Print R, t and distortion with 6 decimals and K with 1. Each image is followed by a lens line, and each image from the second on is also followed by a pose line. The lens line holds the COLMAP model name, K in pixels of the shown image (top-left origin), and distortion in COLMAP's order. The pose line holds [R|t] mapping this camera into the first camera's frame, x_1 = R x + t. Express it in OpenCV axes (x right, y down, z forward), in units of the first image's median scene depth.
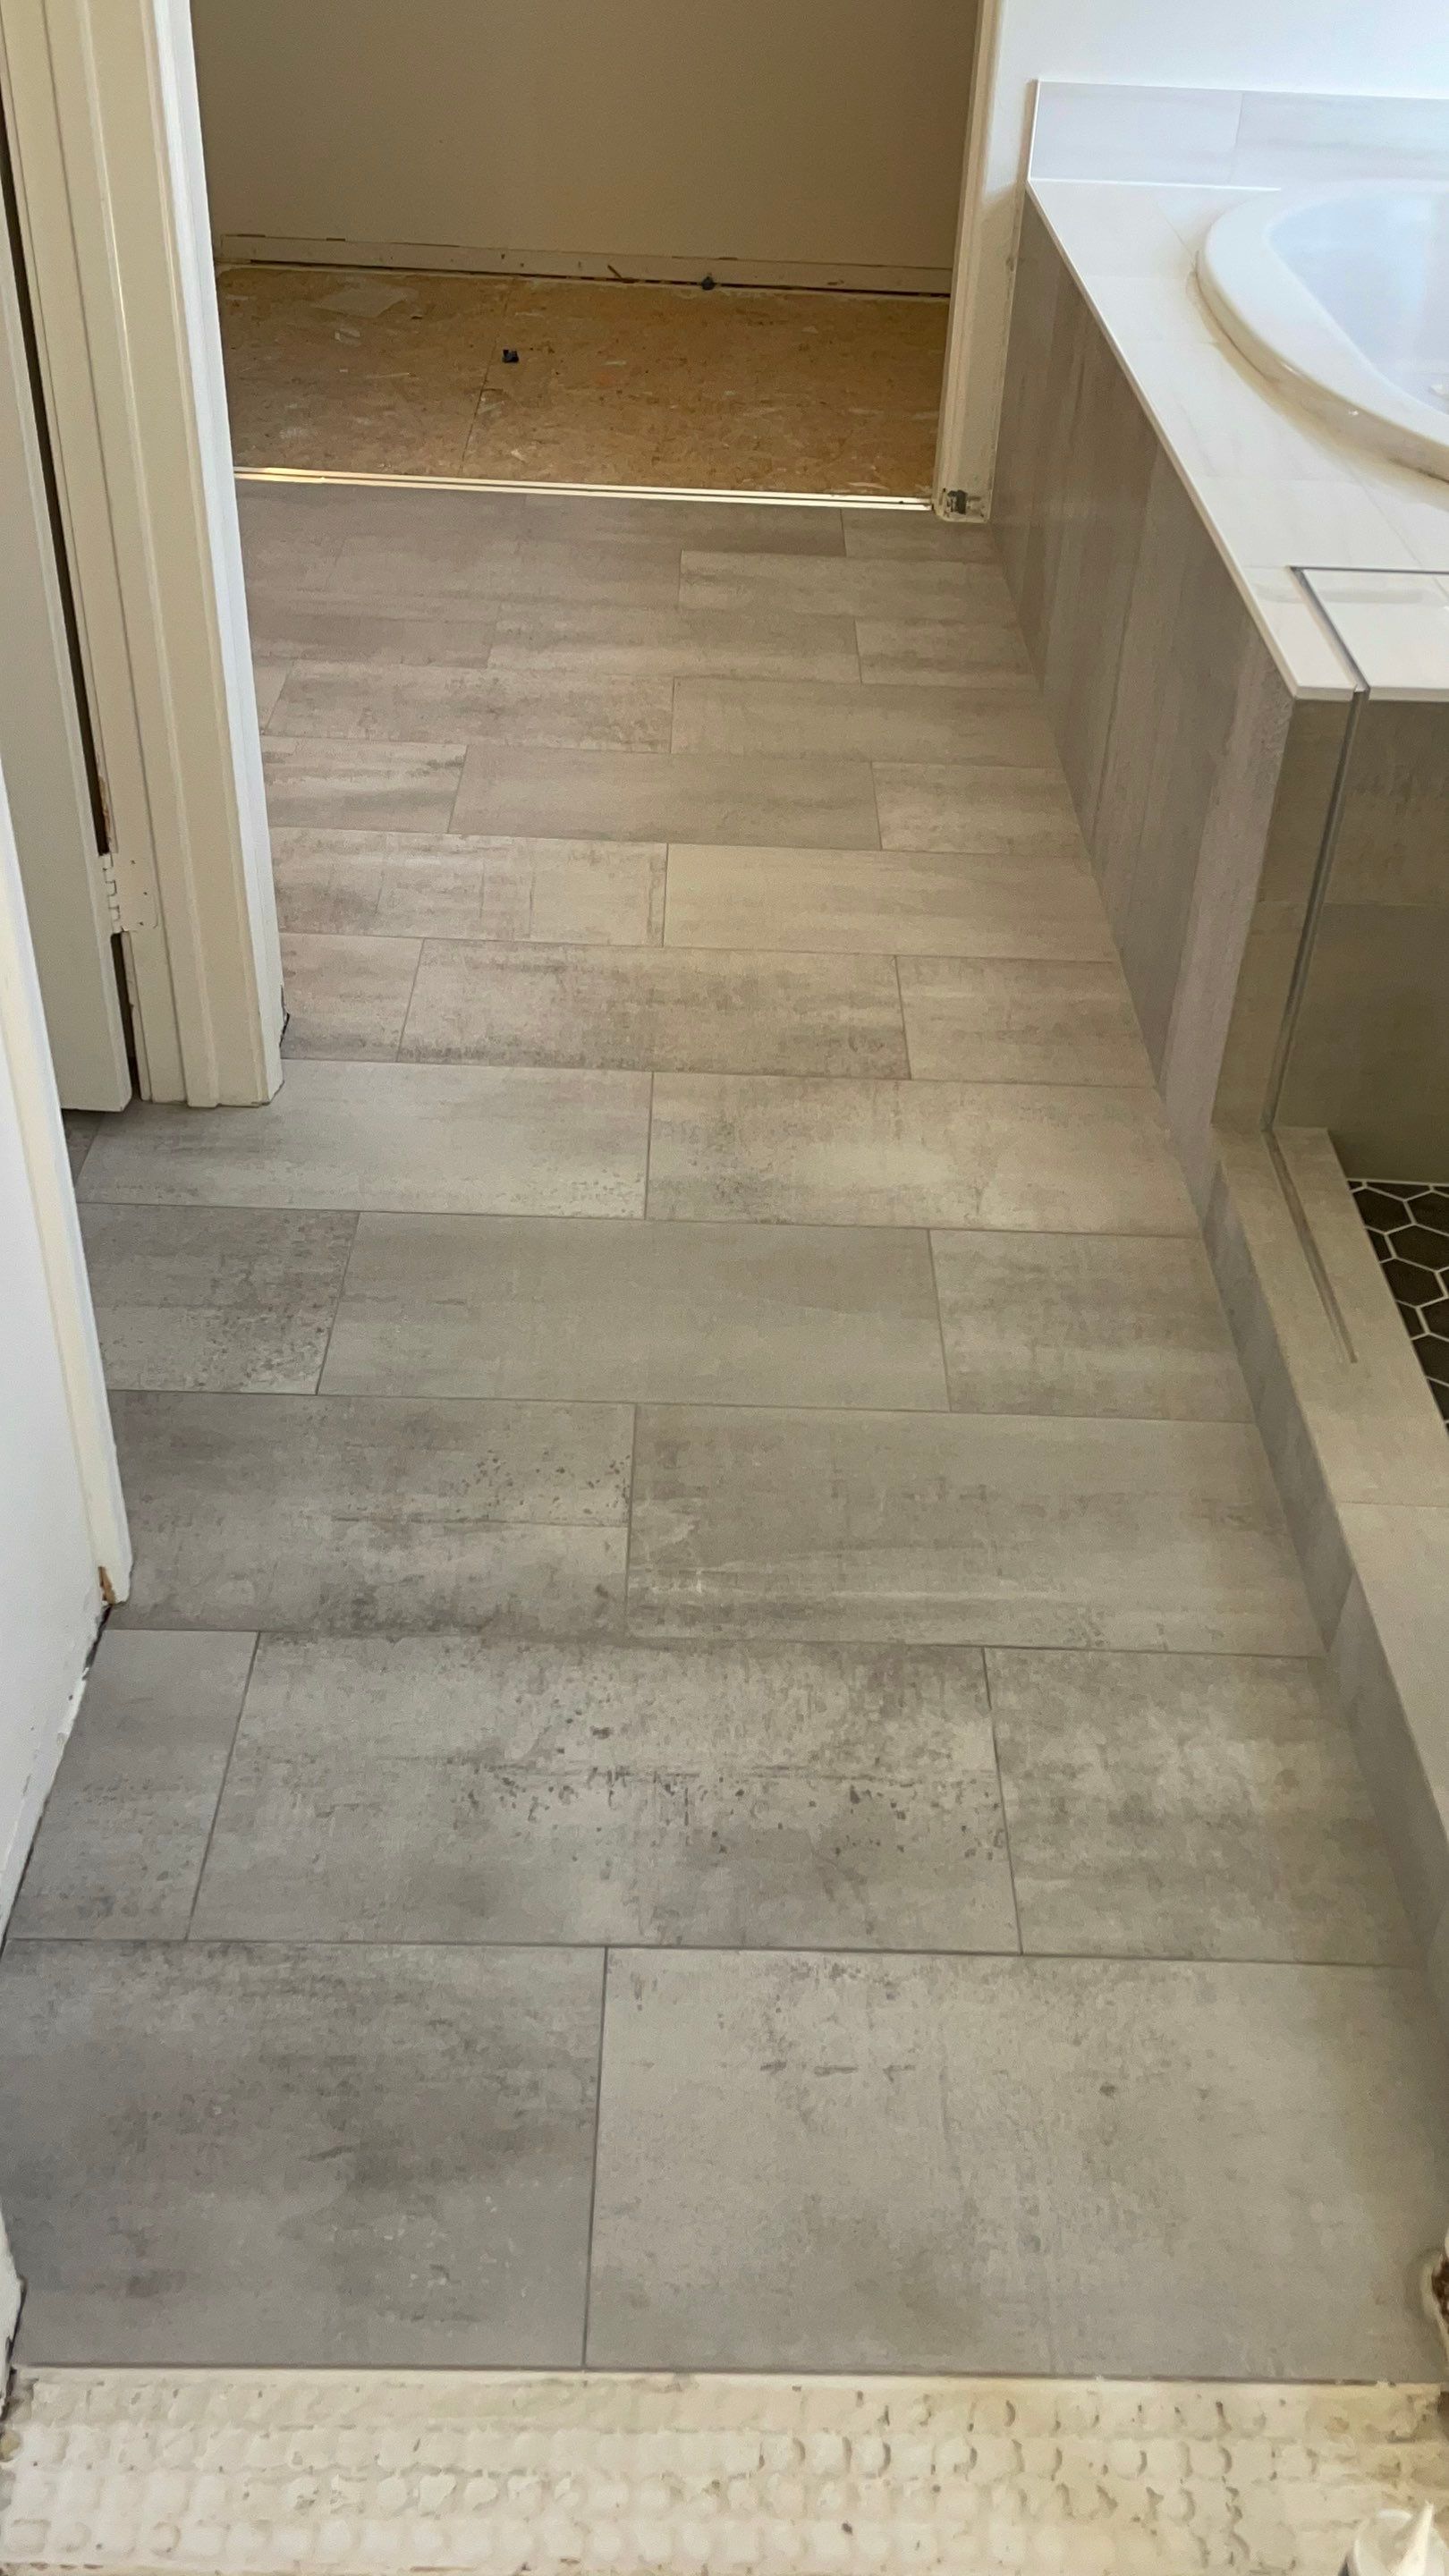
lens RADIAL K [[2227.9, 0, 726.7], [0, 2227.9, 1221.6], [0, 0, 1]] dist [0.109964, -0.173119]
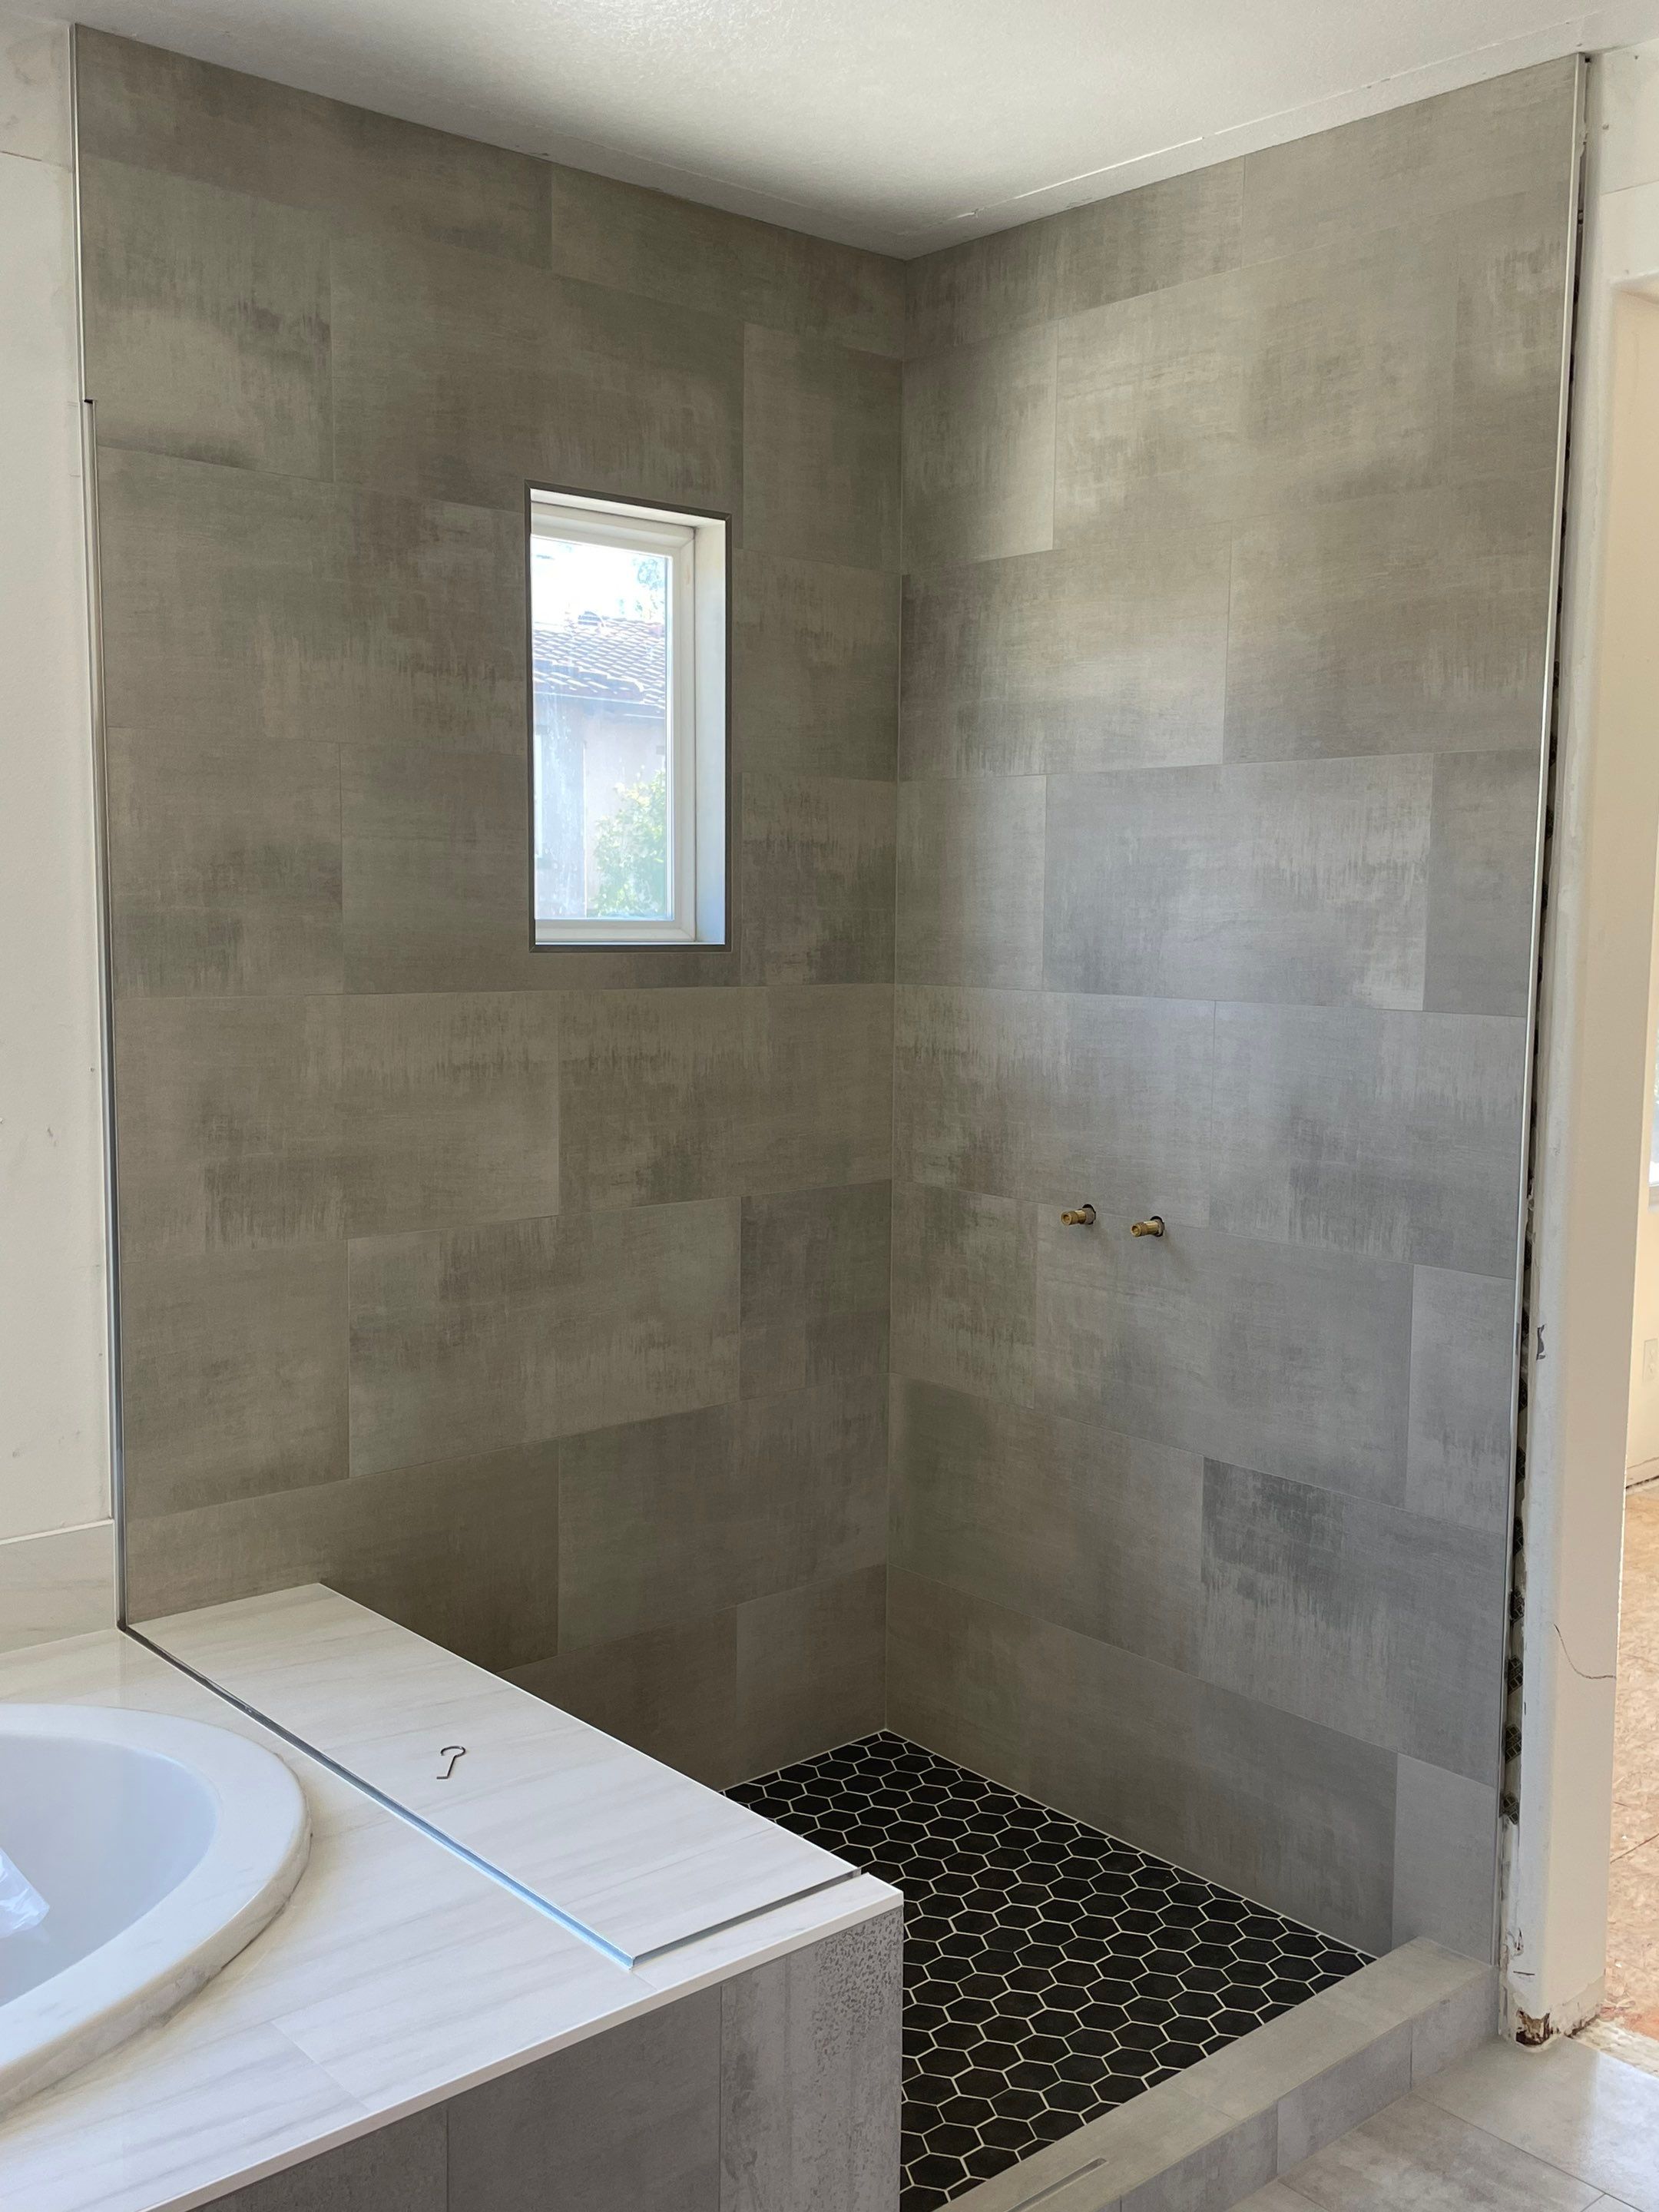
lens RADIAL K [[2059.0, 0, 880.3], [0, 2059.0, 1104.0], [0, 0, 1]] dist [0.104552, -0.154066]
pose [[-0.669678, -0.123295, 0.732345, -0.362919], [0.395225, 0.775713, 0.492002, -0.848933], [-0.628751, 0.618924, -0.470749, 1.002210]]
